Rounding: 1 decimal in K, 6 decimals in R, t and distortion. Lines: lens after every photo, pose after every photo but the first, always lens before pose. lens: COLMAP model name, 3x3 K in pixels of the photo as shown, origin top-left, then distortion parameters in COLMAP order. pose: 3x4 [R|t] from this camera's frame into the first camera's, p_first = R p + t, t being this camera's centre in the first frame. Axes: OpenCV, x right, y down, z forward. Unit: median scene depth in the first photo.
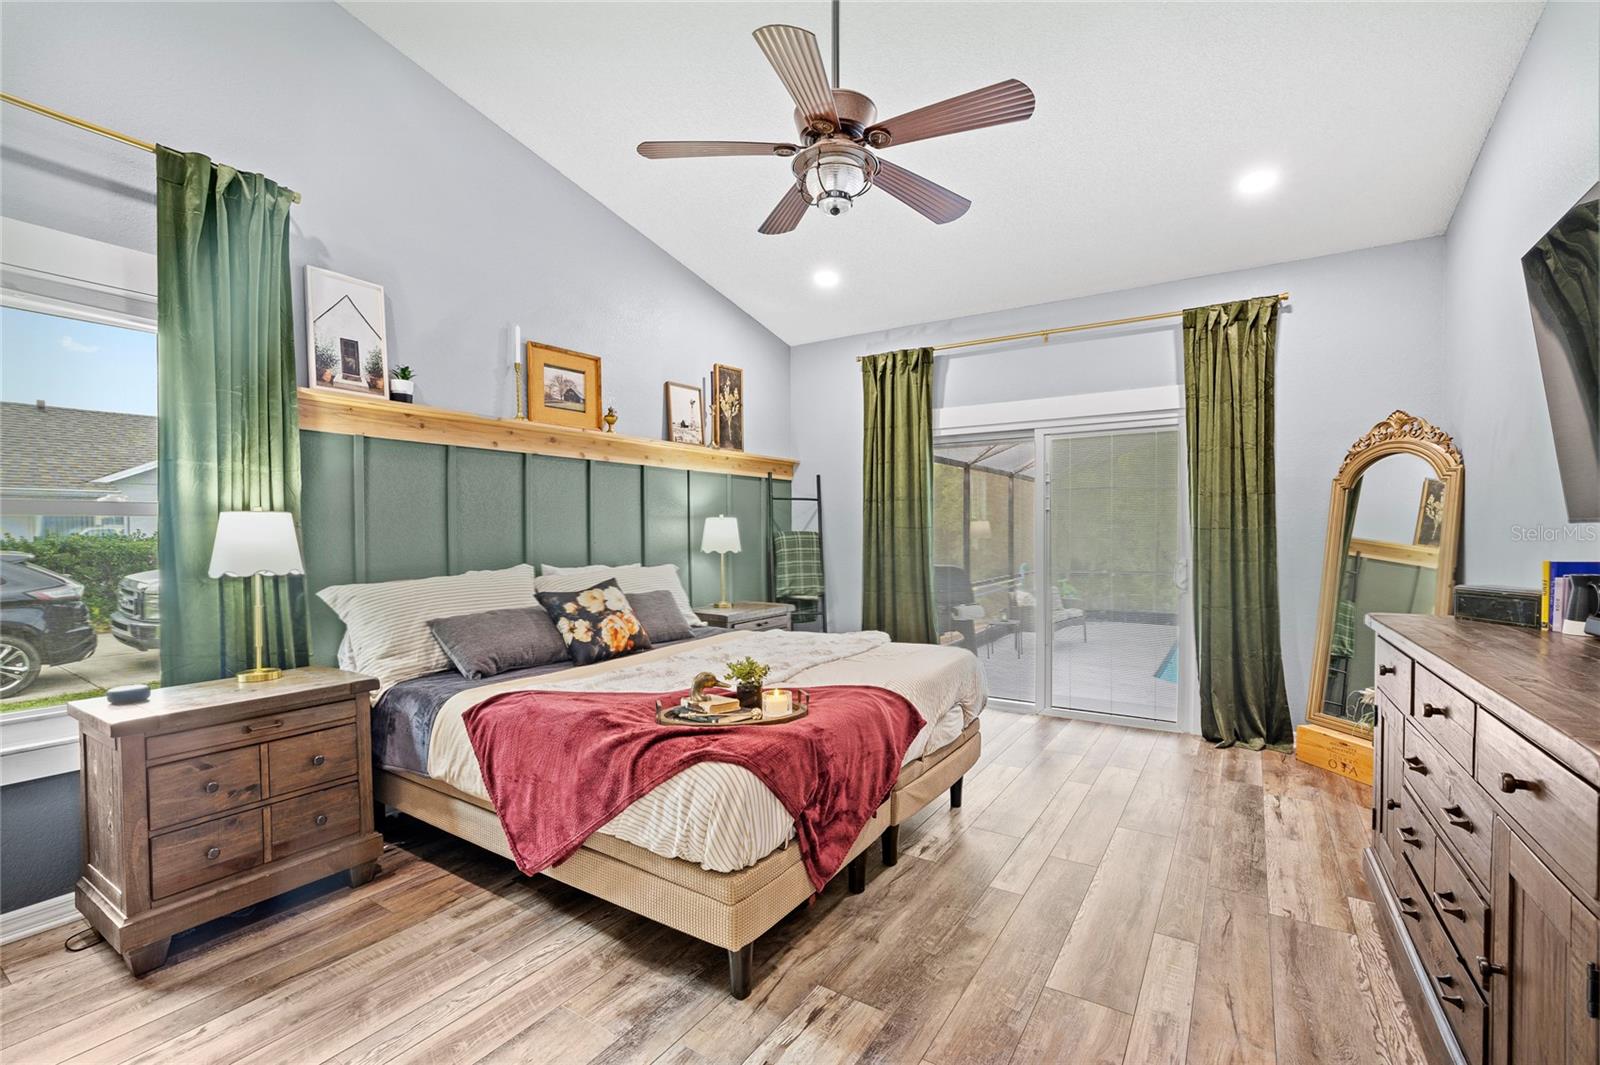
lens RADIAL K [[698.9, 0, 798.9], [0, 698.9, 545.9], [0, 0, 1]] dist [-0.043576, 0.022618]
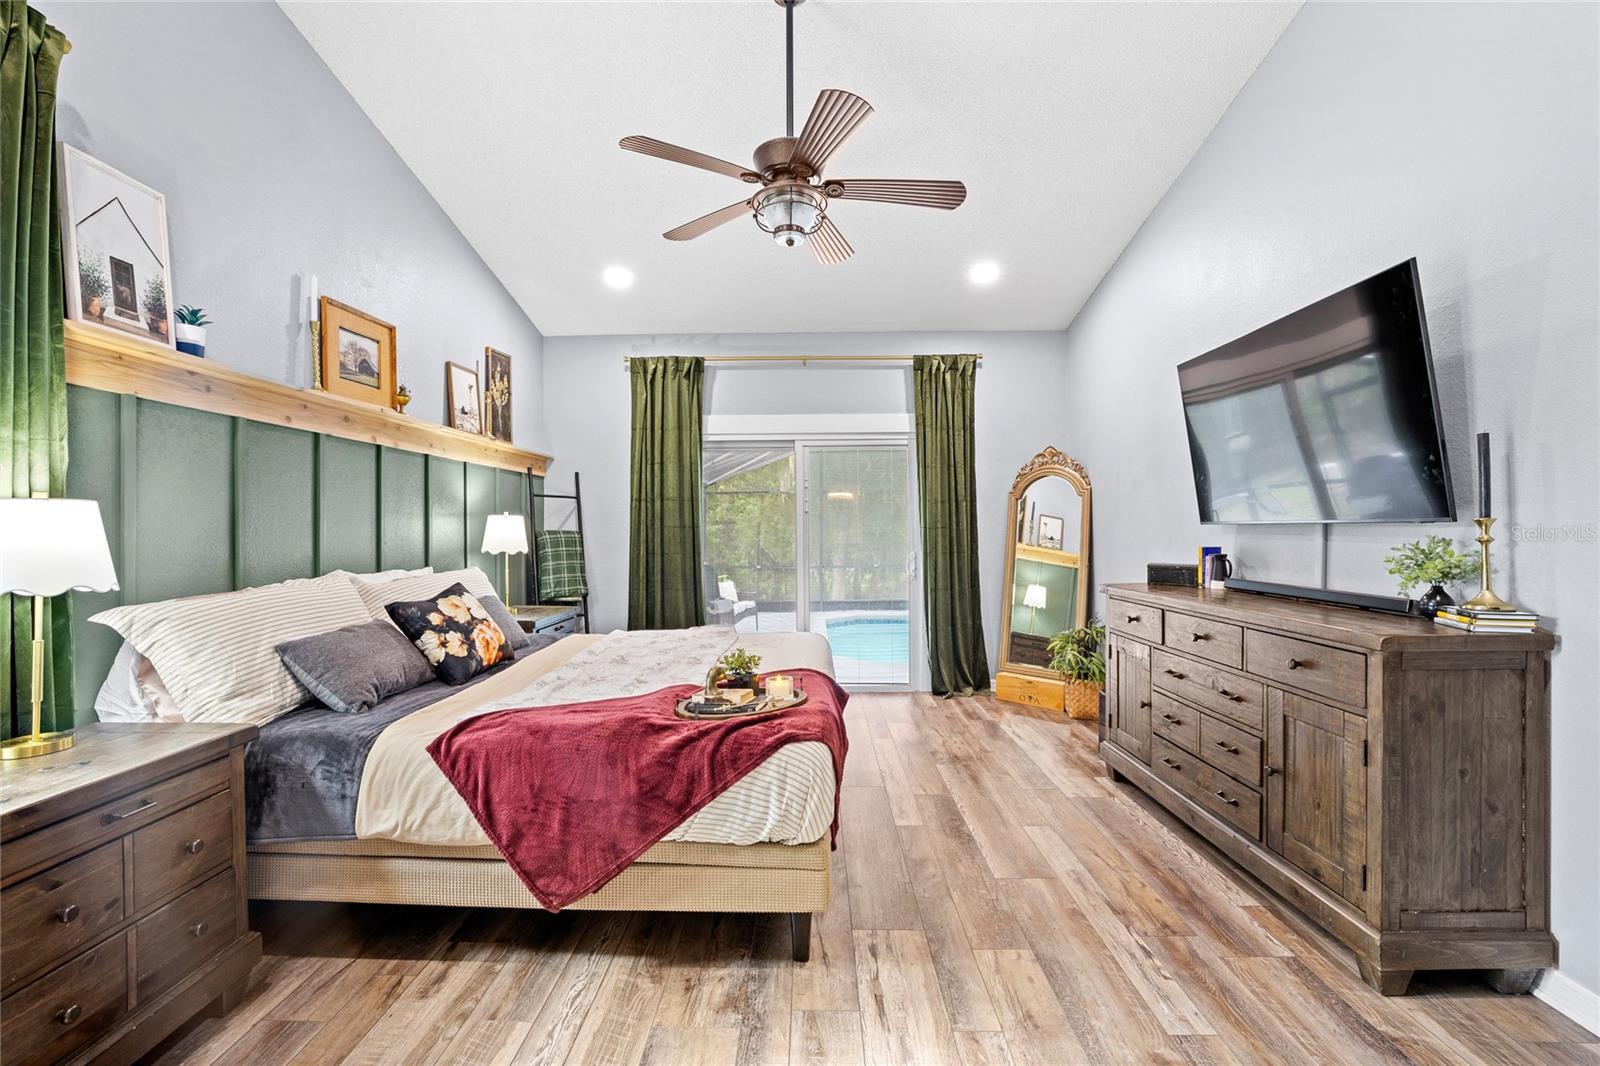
lens RADIAL K [[696.2, 0, 794.1], [0, 696.2, 527.5], [0, 0, 1]] dist [-0.042205, 0.014813]
pose [[0.854025, 0.002047, 0.520228, -0.344775], [0.011611, 0.999668, -0.022994, 0.000958], [-0.520102, 0.025678, 0.853718, 0.037498]]
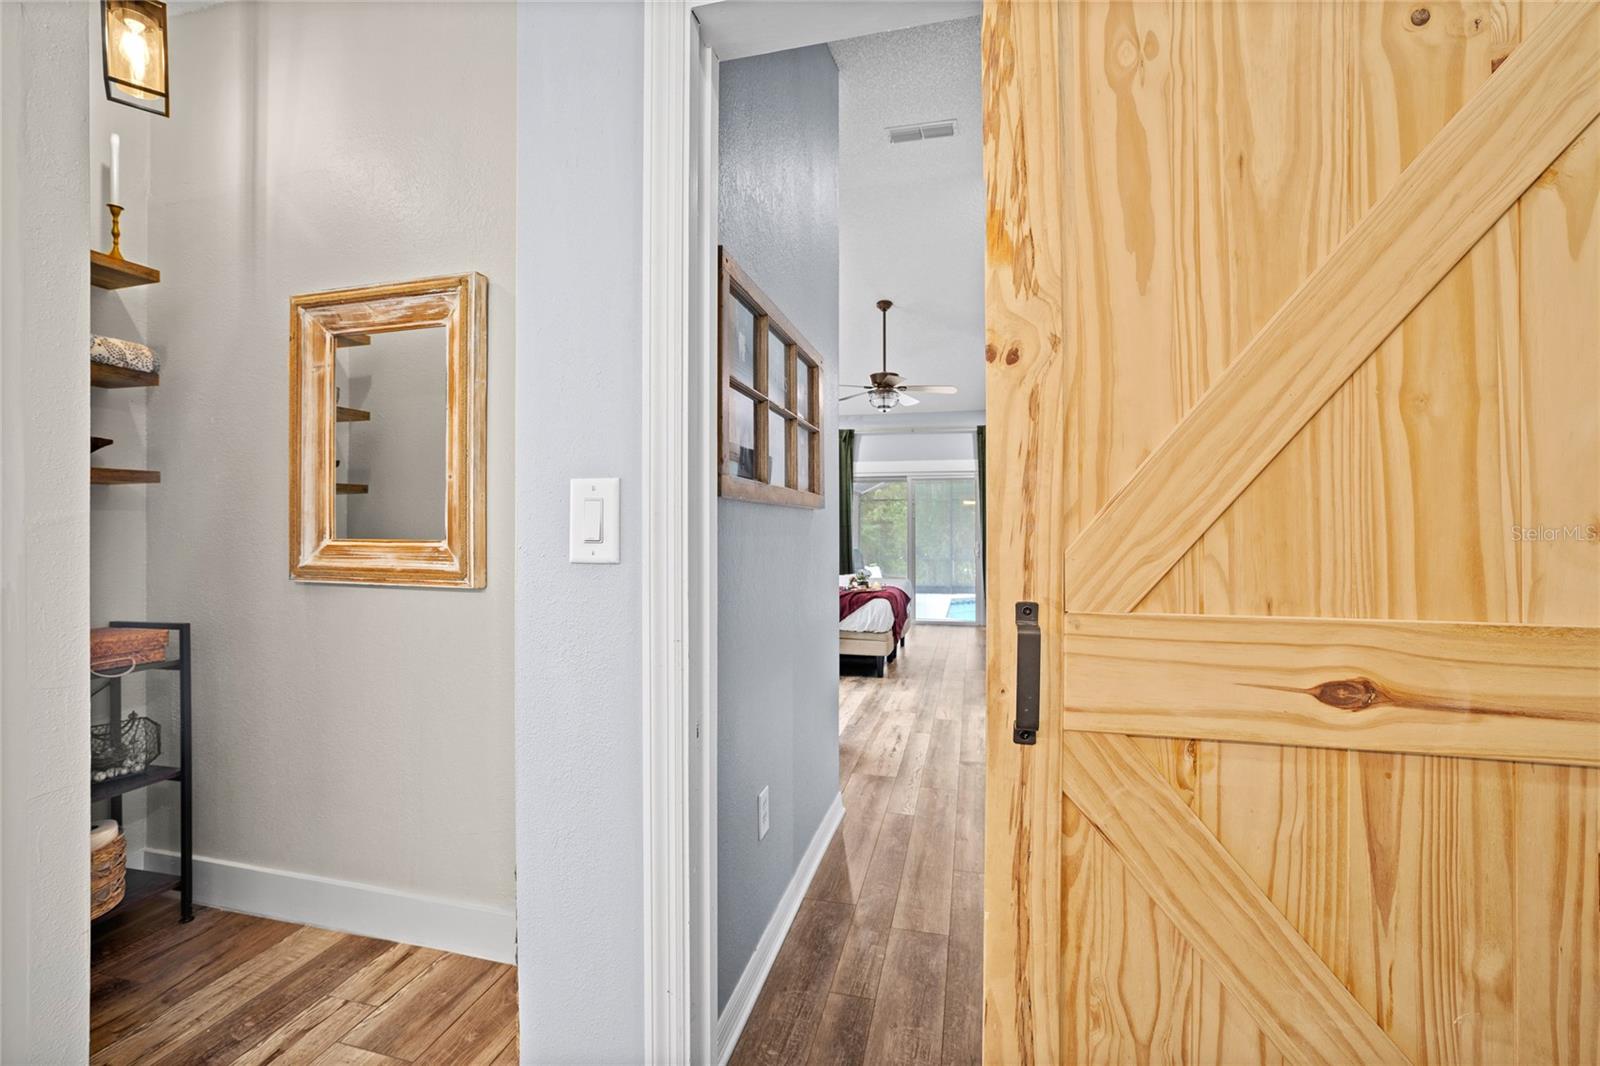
lens RADIAL K [[679.4, 0, 796.1], [0, 679.4, 528.0], [0, 0, 1]] dist [0.000462, 0.000035]
pose [[0.949537, 0.004997, 0.313615, -0.745907], [0.002468, 0.999723, -0.023401, 0.026336], [-0.313645, 0.022994, 0.949262, -0.957889]]
